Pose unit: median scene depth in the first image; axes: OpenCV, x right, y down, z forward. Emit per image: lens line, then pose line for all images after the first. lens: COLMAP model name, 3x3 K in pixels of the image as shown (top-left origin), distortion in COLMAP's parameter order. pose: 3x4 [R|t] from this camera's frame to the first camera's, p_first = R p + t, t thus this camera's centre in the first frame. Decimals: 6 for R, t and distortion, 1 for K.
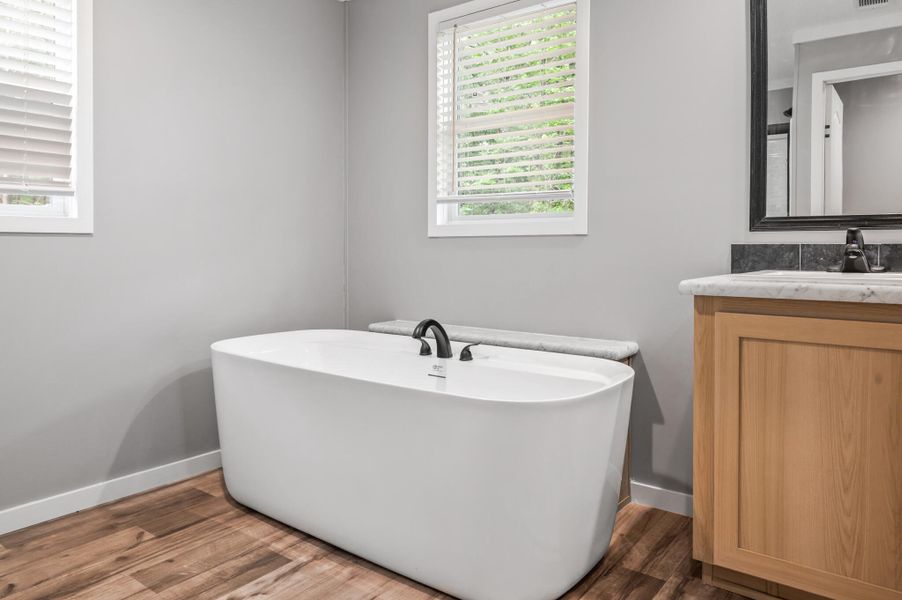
lens RADIAL K [[626.8, 0, 430.7], [0, 626.8, 248.6], [0, 0, 1]] dist [-0.010006, 0.013134]
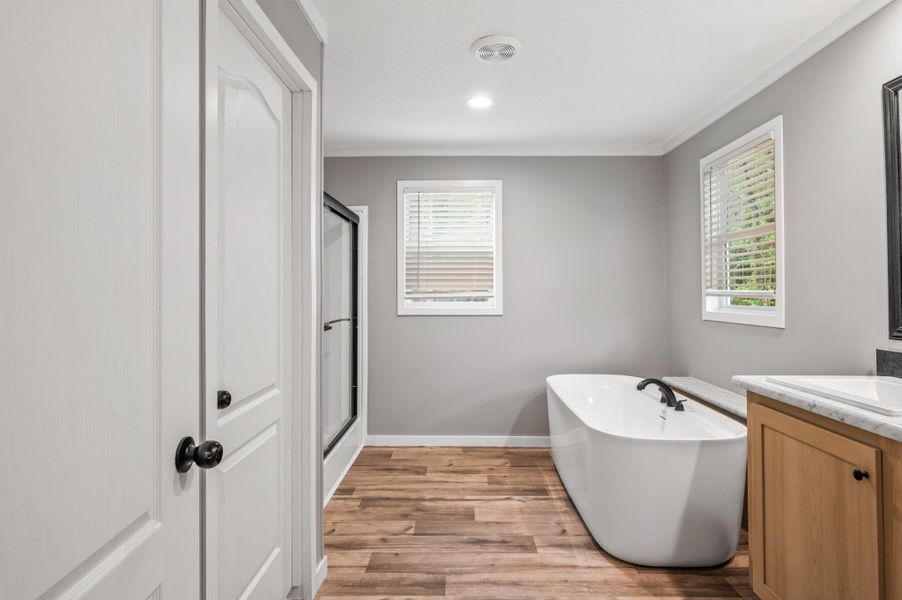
lens RADIAL K [[484.0, 0, 456.3], [0, 484.0, 281.2], [0, 0, 1]] dist [0.009818, -0.002770]
pose [[0.605023, -0.020893, -0.795934, 0.718535], [0.000084, 0.999657, -0.026177, -0.104793], [0.796208, 0.015771, 0.604818, -0.117780]]
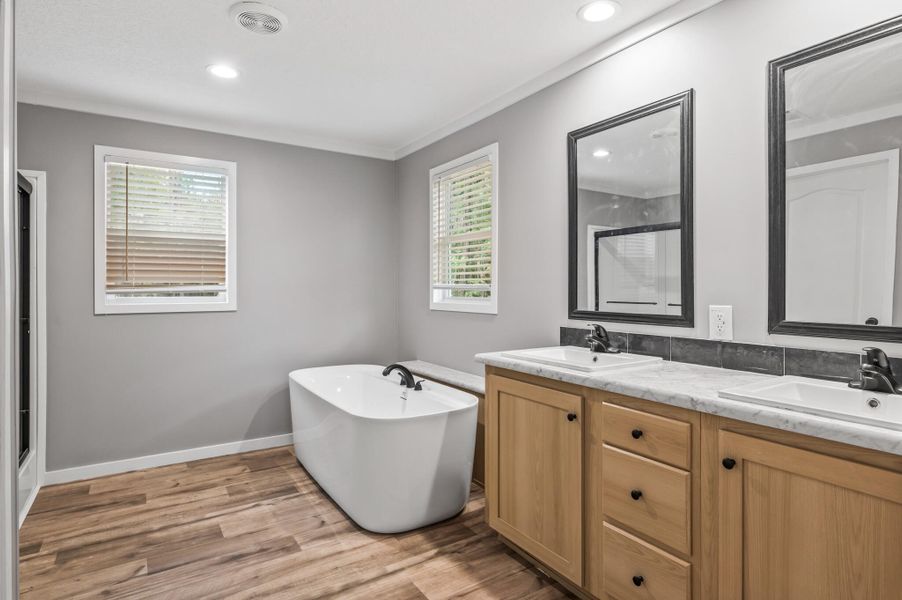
lens RADIAL K [[484.0, 0, 442.8], [0, 484.0, 285.9], [0, 0, 1]] dist [0.009818, -0.002770]
pose [[0.940403, -0.003552, -0.340044, 0.611695], [0.002015, 0.999986, -0.004874, -0.100622], [0.340057, 0.003898, 0.940397, -0.202346]]
